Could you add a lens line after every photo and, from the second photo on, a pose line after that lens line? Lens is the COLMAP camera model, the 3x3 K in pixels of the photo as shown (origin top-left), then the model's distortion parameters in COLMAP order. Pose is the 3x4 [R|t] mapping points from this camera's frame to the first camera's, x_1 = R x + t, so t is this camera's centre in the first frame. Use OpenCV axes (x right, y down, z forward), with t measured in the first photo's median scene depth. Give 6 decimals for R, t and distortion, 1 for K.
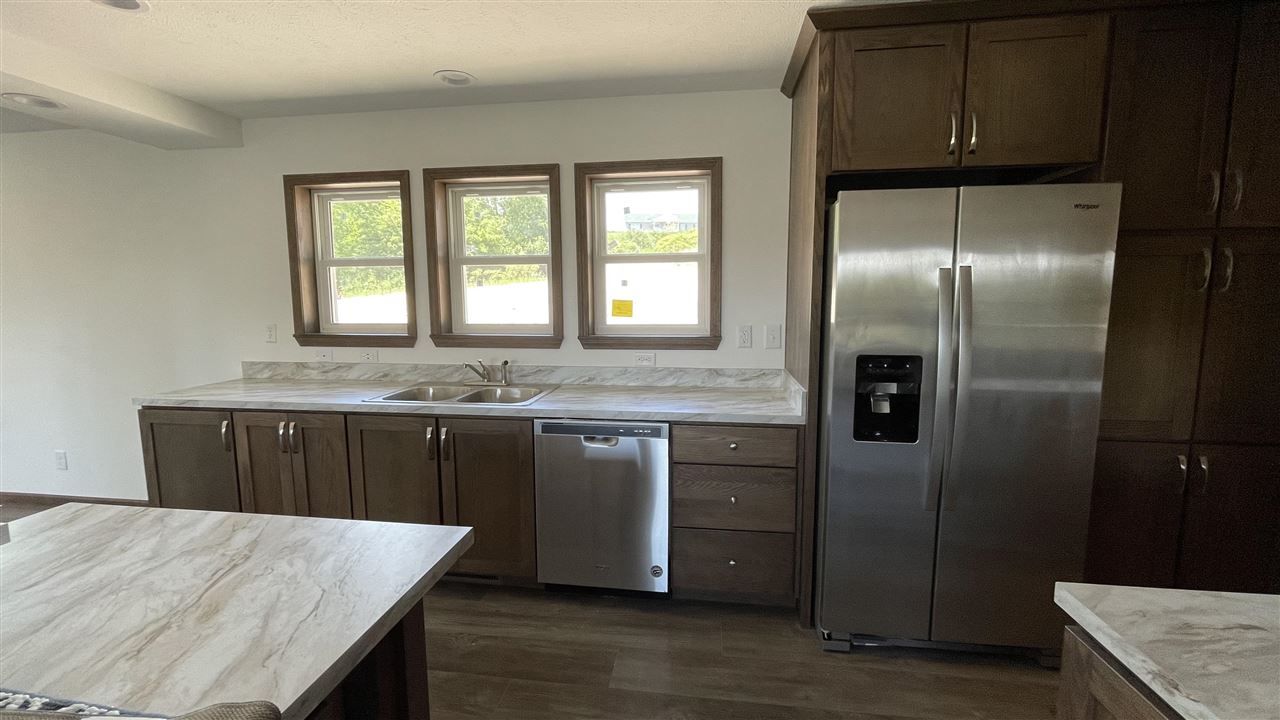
lens RADIAL K [[516.7, 0, 640.0], [0, 516.7, 360.0], [0, 0, 1]] dist [-0.001237, 0.000110]
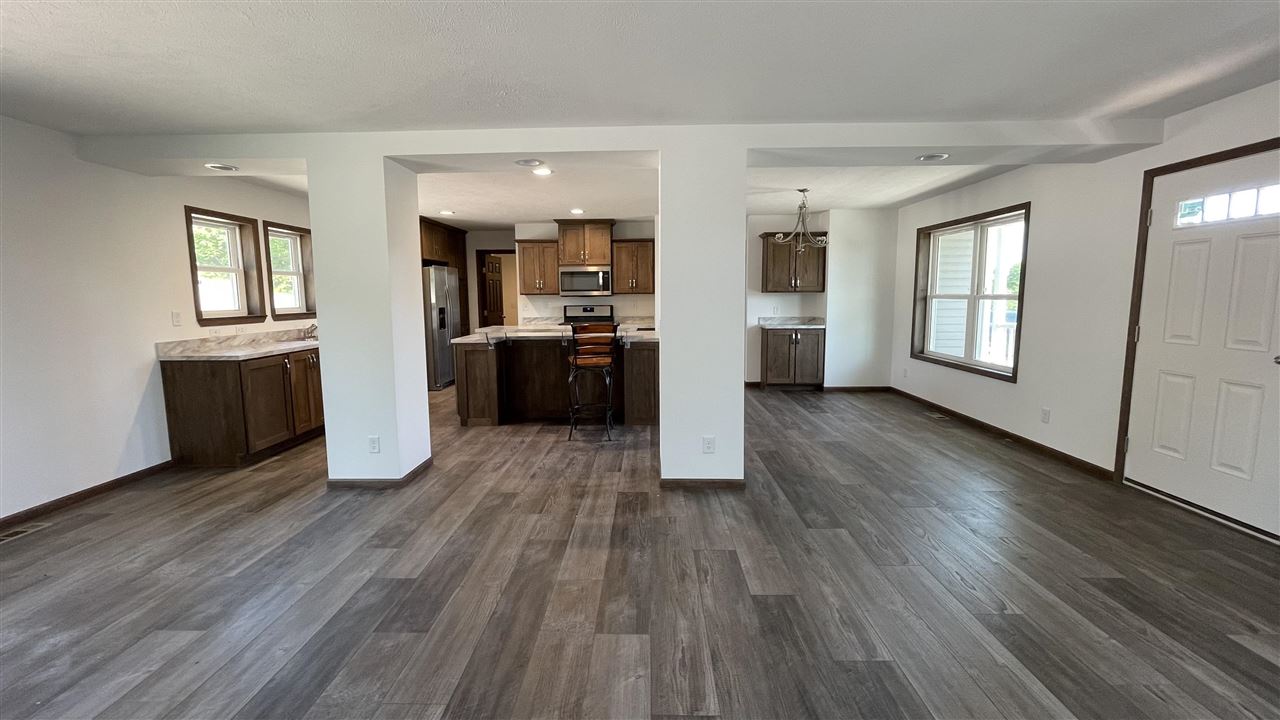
lens RADIAL K [[516.7, 0, 640.0], [0, 516.7, 360.0], [0, 0, 1]] dist [-0.001237, 0.000110]
pose [[-0.119802, -0.121613, 0.985321, -2.331092], [0.128262, 0.982256, 0.136830, 0.024519], [-0.984478, 0.142772, -0.102078, -0.024904]]
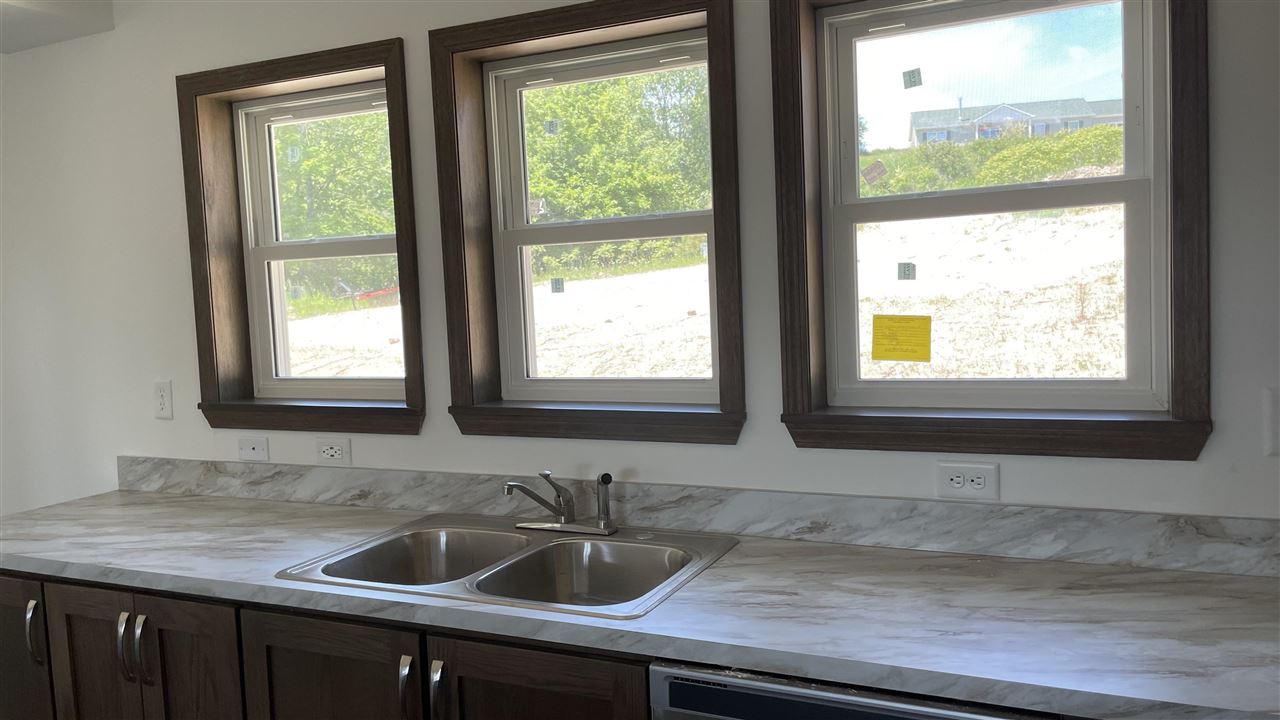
lens RADIAL K [[969.7, 0, 640.0], [0, 969.7, 360.0], [0, 0, 1]] dist [0.063114, -0.005700]
pose [[0.953284, -0.013749, -0.301762, -0.001332], [0.001244, 0.999134, -0.041590, -0.054149], [0.302072, 0.039272, 0.952476, 0.261762]]
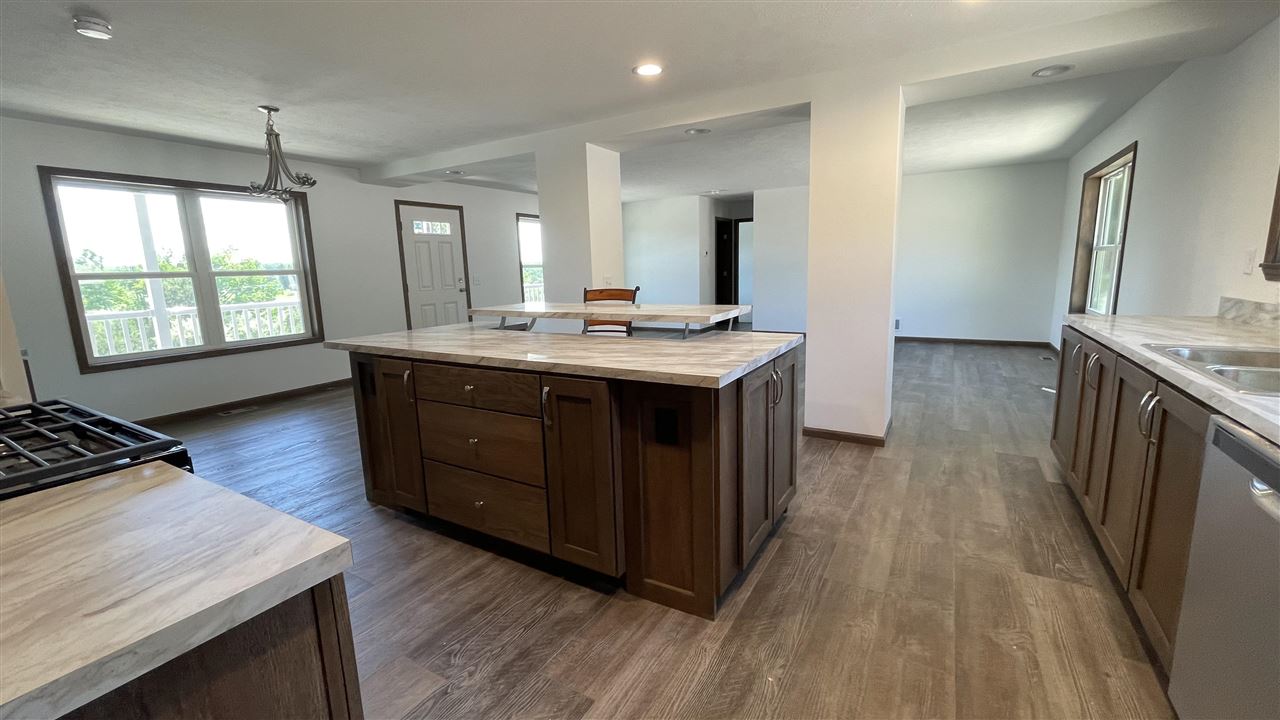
lens RADIAL K [[516.7, 0, 640.0], [0, 516.7, 360.0], [0, 0, 1]] dist [-0.001237, 0.000110]
pose [[-0.385912, 0.179645, -0.904876, 0.391723], [-0.080746, 0.970515, 0.227113, -0.012018], [0.918995, 0.160711, -0.360027, 0.491415]]
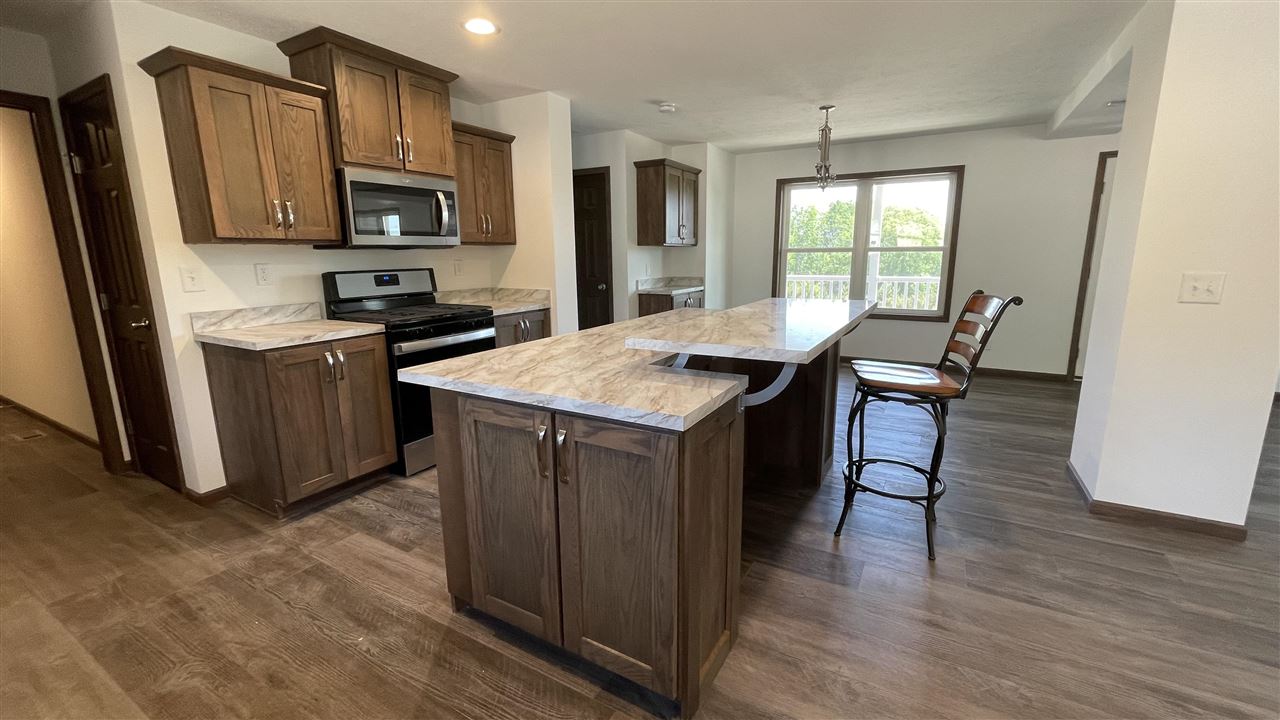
lens RADIAL K [[516.7, 0, 640.0], [0, 516.7, 360.0], [0, 0, 1]] dist [-0.001237, 0.000110]
pose [[-0.928208, -0.064063, 0.366505, -0.583646], [0.056678, 0.949221, 0.309462, -0.054183], [-0.367720, 0.308018, -0.877443, 0.782126]]
